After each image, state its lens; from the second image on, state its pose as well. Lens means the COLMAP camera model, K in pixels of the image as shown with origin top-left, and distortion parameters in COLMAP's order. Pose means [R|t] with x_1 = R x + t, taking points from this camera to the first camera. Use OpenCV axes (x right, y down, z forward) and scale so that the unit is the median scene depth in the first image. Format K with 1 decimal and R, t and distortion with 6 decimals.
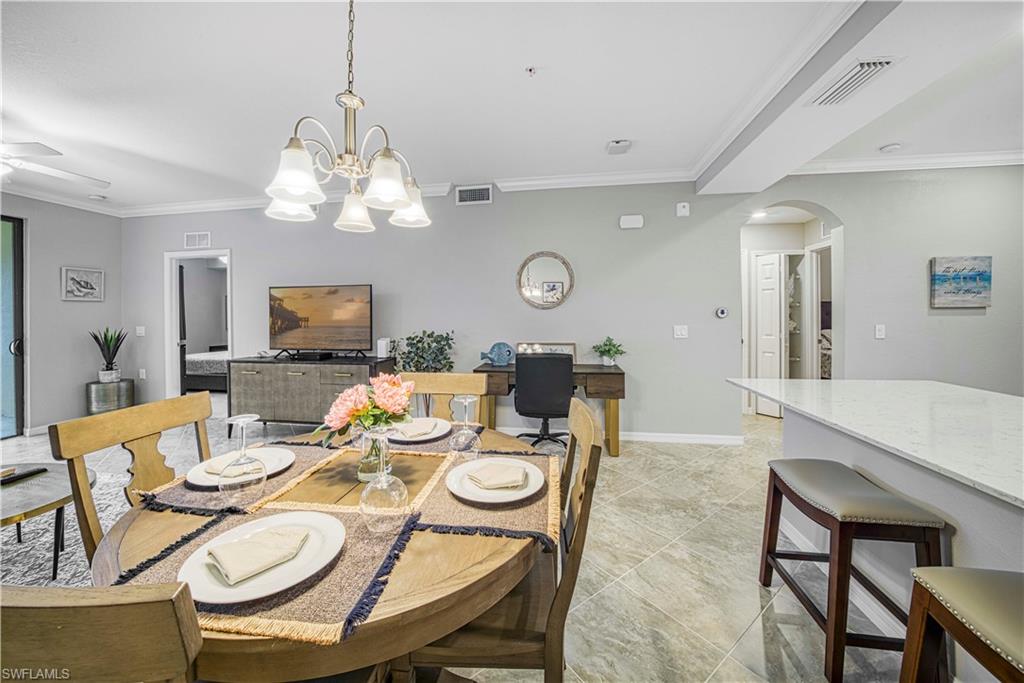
lens RADIAL K [[365.5, 0, 510.9], [0, 365.5, 317.6], [0, 0, 1]] dist [-0.016943, 0.000776]
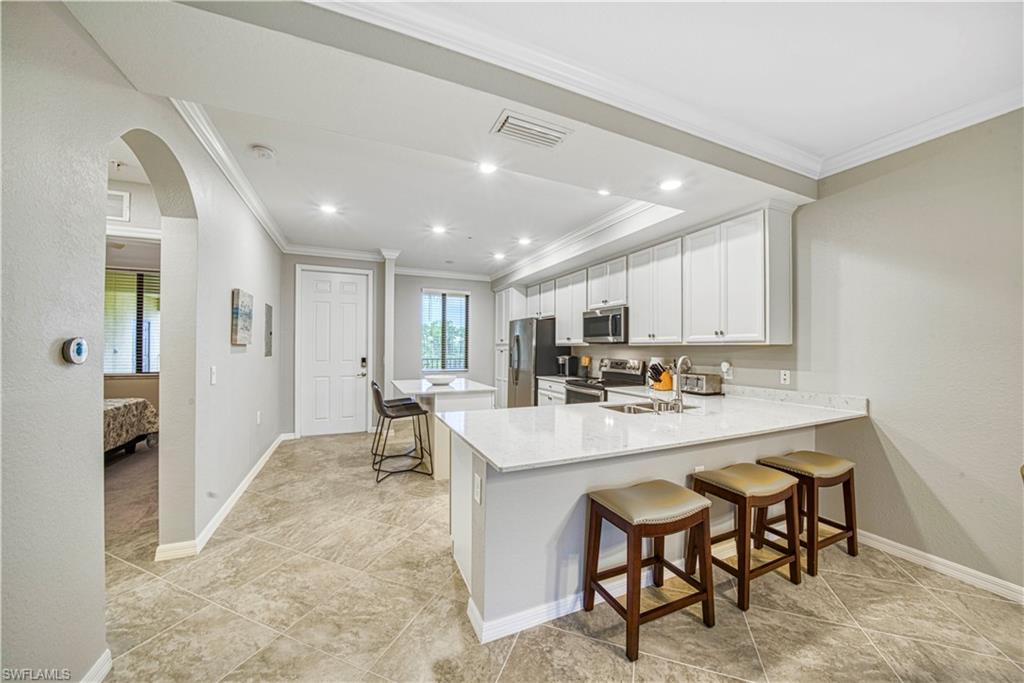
lens RADIAL K [[365.5, 0, 507.9], [0, 365.5, 343.2], [0, 0, 1]] dist [-0.016943, 0.000776]
pose [[-0.531784, 0.014003, 0.846764, 0.048632], [0.001816, 0.999880, -0.015395, -0.015724], [-0.846878, -0.006649, -0.531745, 0.911790]]
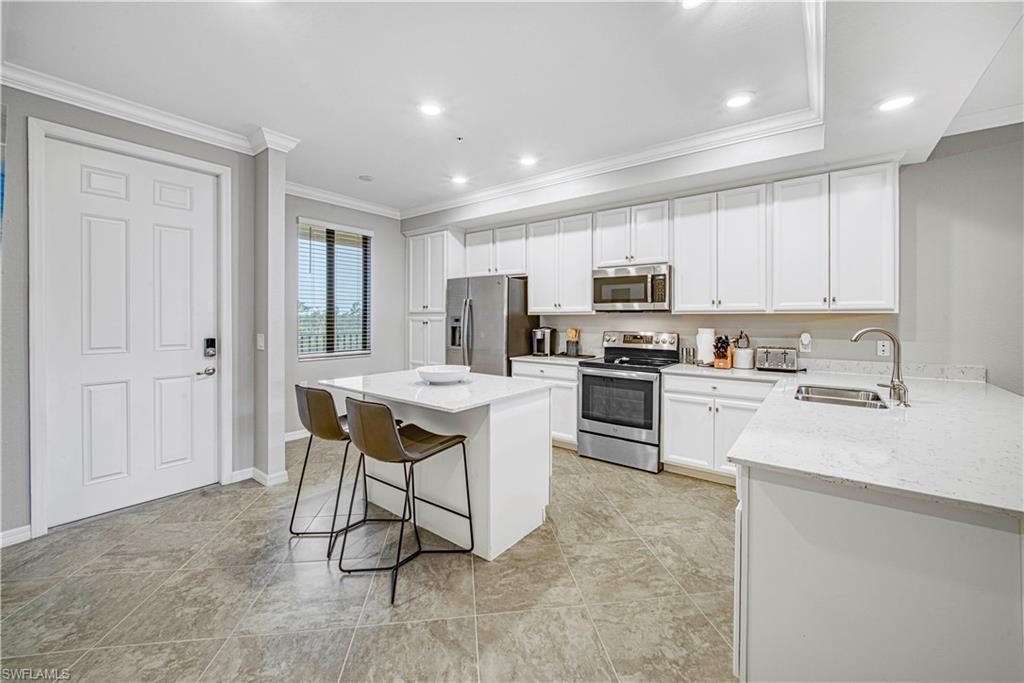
lens RADIAL K [[416.1, 0, 517.0], [0, 416.1, 311.6], [0, 0, 1]] dist [-0.005509, -0.000212]
pose [[-0.883800, 0.011592, 0.467722, 0.747199], [0.005227, 0.999875, -0.014904, -0.018751], [-0.467836, -0.010727, -0.883750, 1.099400]]
